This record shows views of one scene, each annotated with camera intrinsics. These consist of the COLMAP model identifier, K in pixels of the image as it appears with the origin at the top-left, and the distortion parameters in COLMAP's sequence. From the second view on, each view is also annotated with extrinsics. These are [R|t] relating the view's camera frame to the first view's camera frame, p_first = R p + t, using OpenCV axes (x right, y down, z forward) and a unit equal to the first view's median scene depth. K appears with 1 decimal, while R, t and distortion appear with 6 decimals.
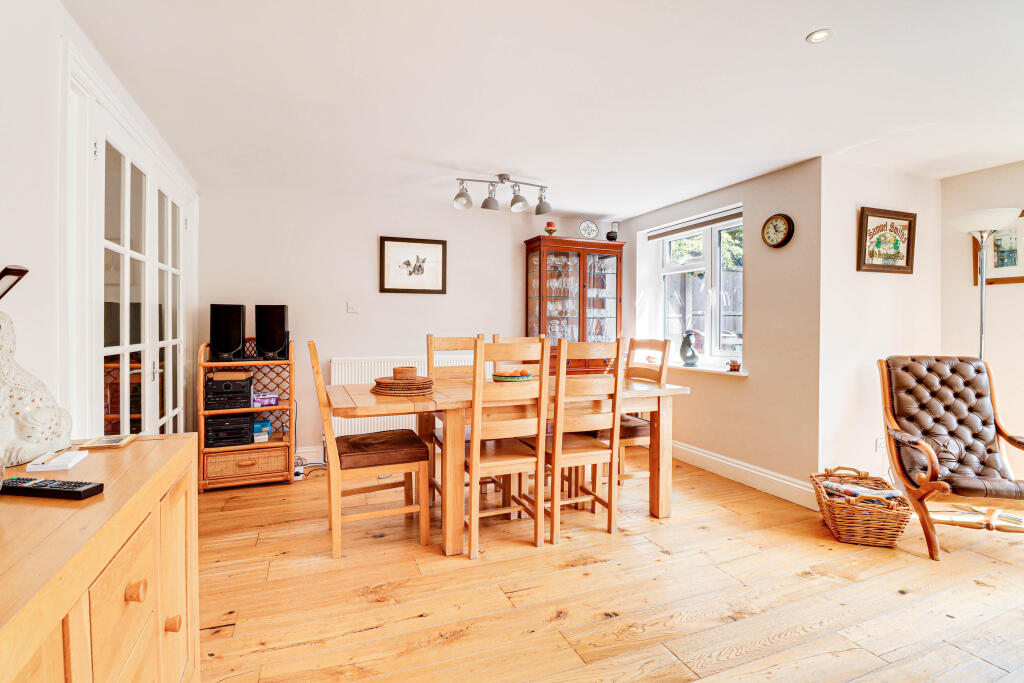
lens RADIAL K [[486.7, 0, 501.3], [0, 486.7, 323.5], [0, 0, 1]] dist [-0.015625, -0.009525]
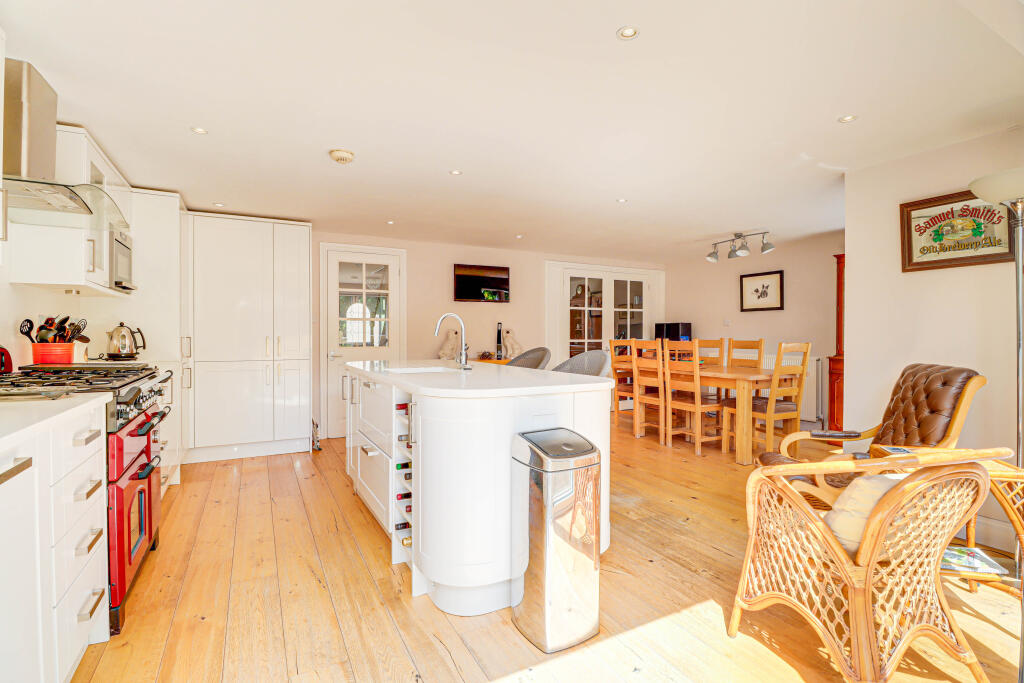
lens RADIAL K [[486.7, 0, 505.8], [0, 486.7, 334.8], [0, 0, 1]] dist [-0.015625, -0.009525]
pose [[0.106550, -0.001077, -0.994307, 1.245058], [0.000665, 0.999999, -0.001012, 0.010444], [0.994307, -0.000553, 0.106550, 0.100951]]
